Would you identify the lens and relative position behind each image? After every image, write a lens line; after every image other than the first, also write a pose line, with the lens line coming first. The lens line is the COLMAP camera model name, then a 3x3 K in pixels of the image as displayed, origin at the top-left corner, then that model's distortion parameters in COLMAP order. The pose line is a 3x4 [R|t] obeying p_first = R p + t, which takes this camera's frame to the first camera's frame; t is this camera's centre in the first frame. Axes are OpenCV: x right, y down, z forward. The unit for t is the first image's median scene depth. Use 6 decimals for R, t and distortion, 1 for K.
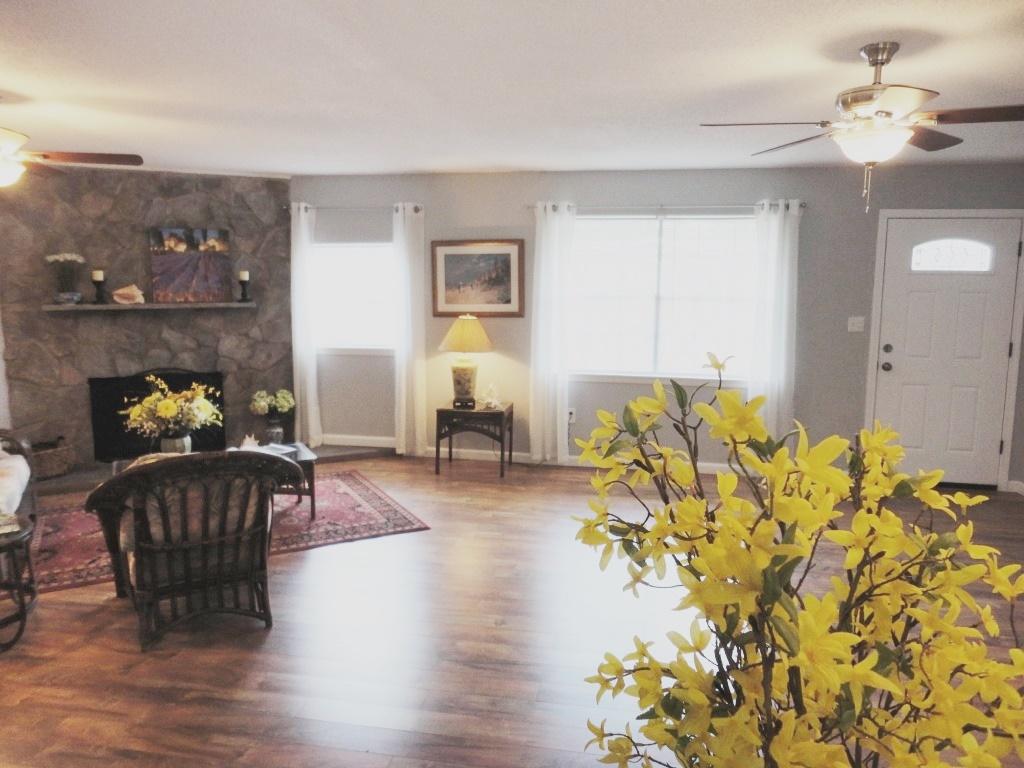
lens RADIAL K [[739.6, 0, 515.1], [0, 739.6, 383.5], [0, 0, 1]] dist [-0.000667, -0.001989]
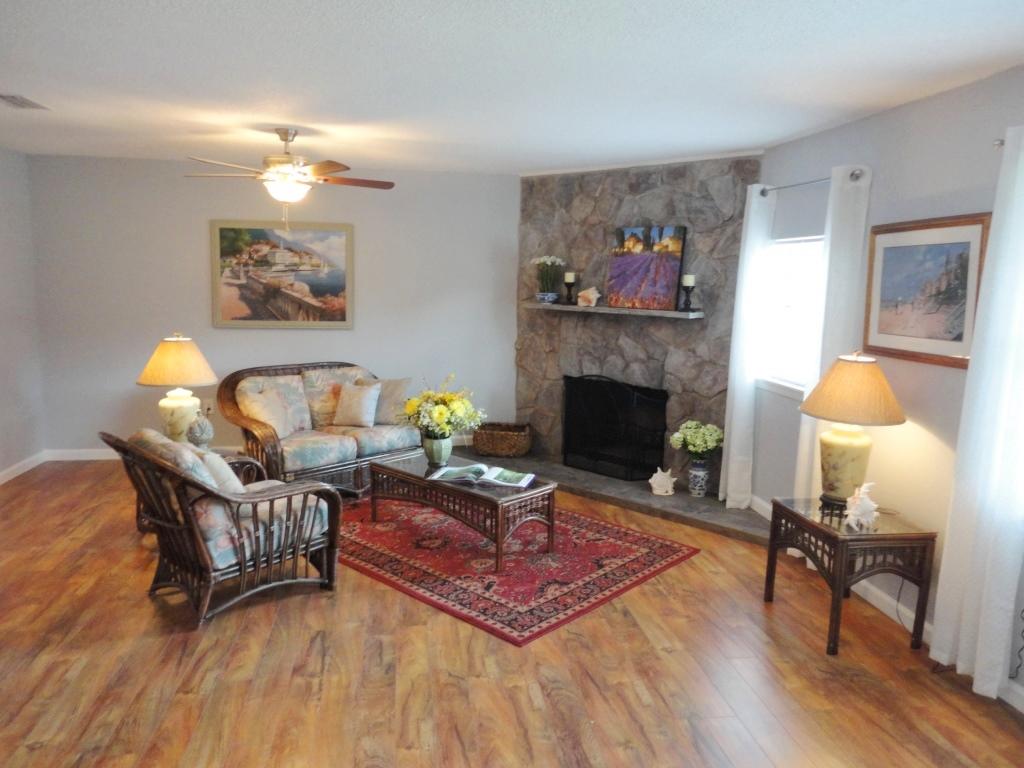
lens RADIAL K [[739.6, 0, 515.1], [0, 739.6, 383.5], [0, 0, 1]] dist [-0.000667, -0.001989]
pose [[0.342388, 0.142269, -0.928725, 0.363290], [-0.158524, 0.983046, 0.092148, -0.078971], [0.926089, 0.115675, 0.359136, 0.544952]]
